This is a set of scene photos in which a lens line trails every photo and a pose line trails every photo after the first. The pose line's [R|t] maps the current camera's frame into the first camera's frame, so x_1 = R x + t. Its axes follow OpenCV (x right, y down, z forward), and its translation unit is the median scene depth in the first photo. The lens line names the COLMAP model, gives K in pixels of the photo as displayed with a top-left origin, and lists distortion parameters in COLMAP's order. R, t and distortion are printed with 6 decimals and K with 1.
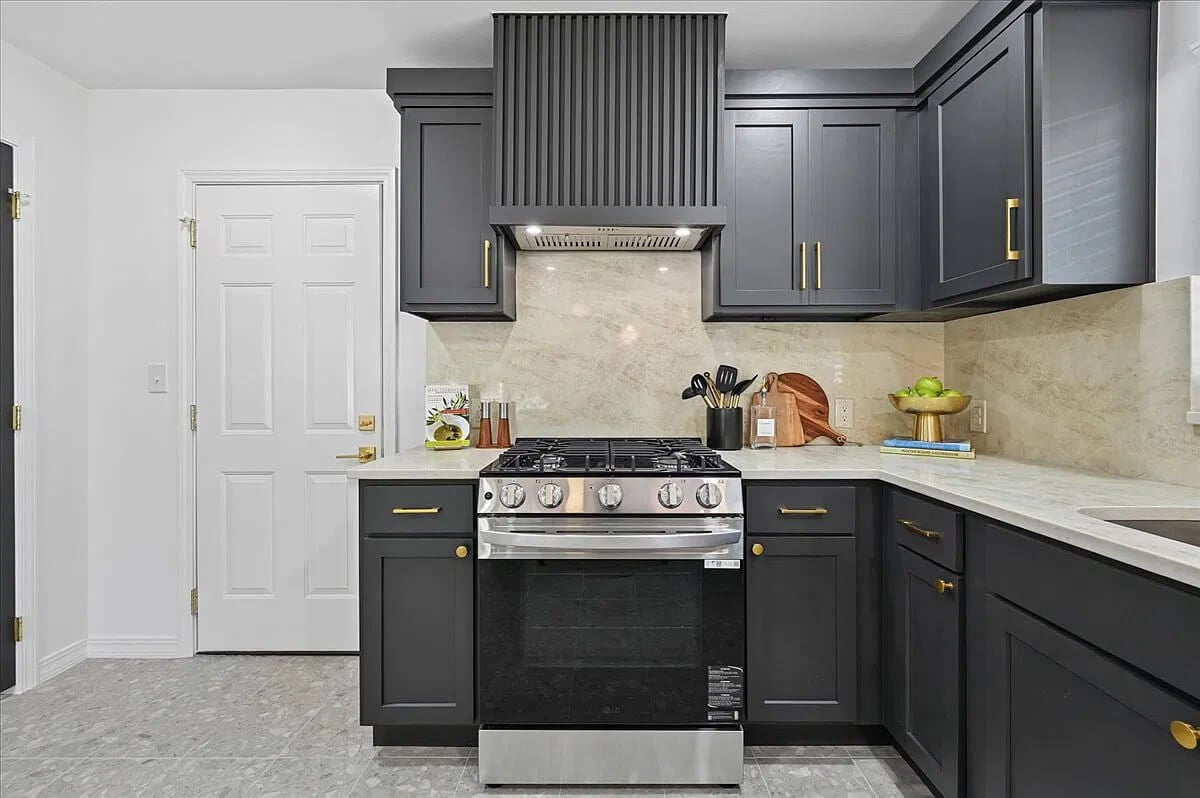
lens RADIAL K [[514.1, 0, 608.2], [0, 514.1, 380.1], [0, 0, 1]] dist [0.017055, -0.000282]
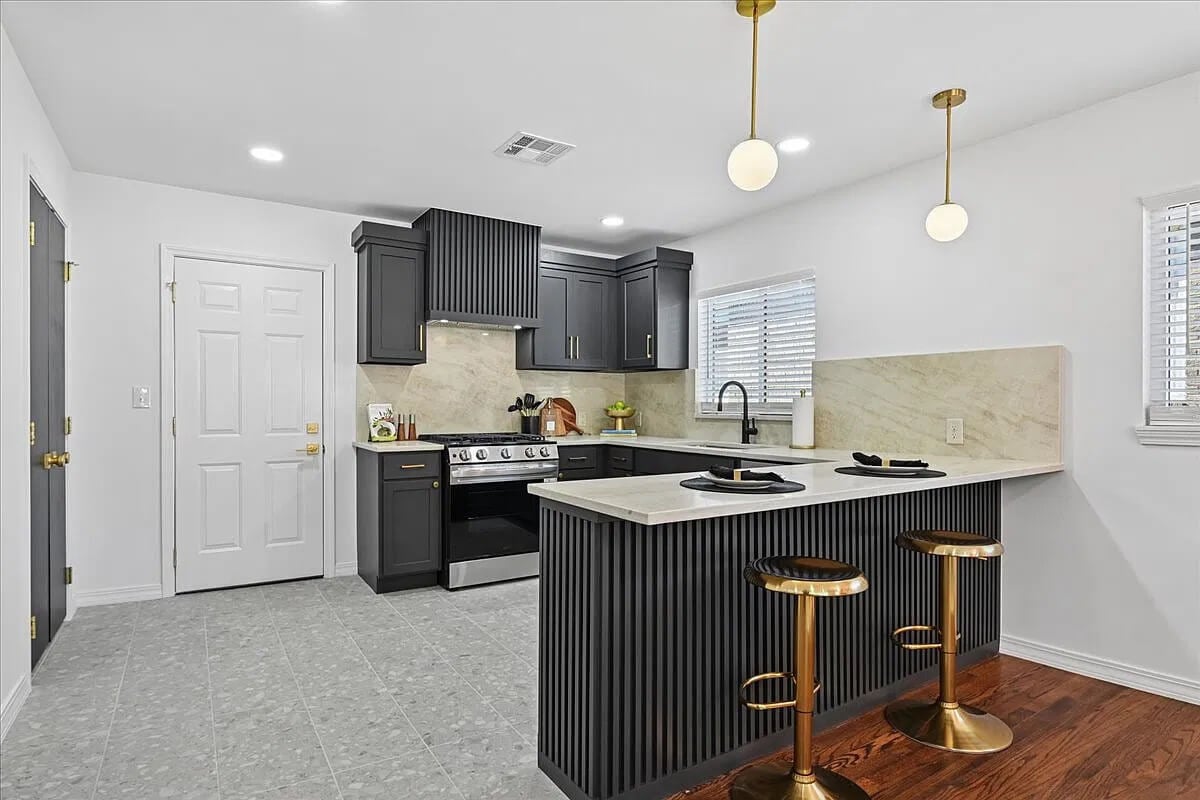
lens RADIAL K [[639.8, 0, 587.7], [0, 639.8, 391.7], [0, 0, 1]] dist [-0.047495, -0.001664]
pose [[0.854128, 0.012514, 0.519912, -0.824812], [-0.009858, 0.999920, -0.007873, -0.019961], [-0.519969, 0.001600, 0.854183, -1.130584]]
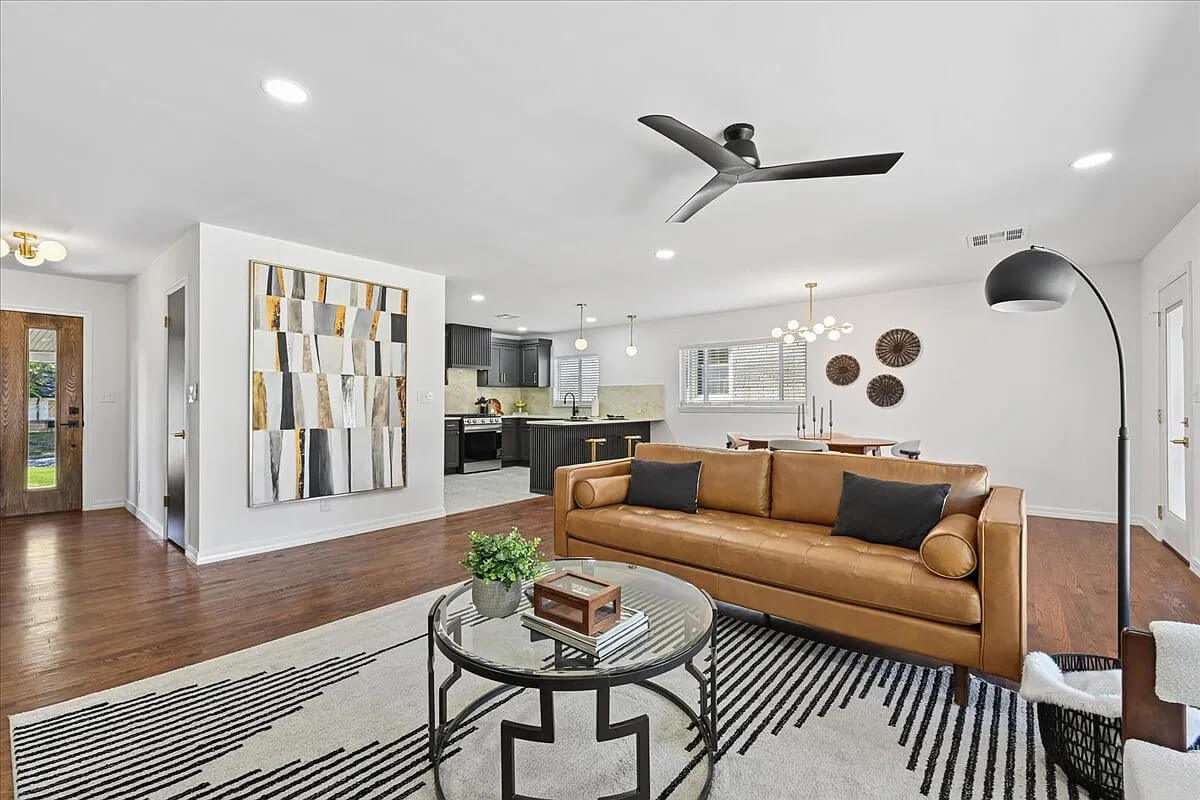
lens RADIAL K [[514.1, 0, 598.7], [0, 514.1, 394.9], [0, 0, 1]] dist [0.017055, -0.000282]
pose [[0.642891, 0.010090, 0.765892, -2.557054], [-0.009866, 0.999939, -0.004893, -0.035131], [-0.765894, -0.004410, 0.642951, -2.633554]]
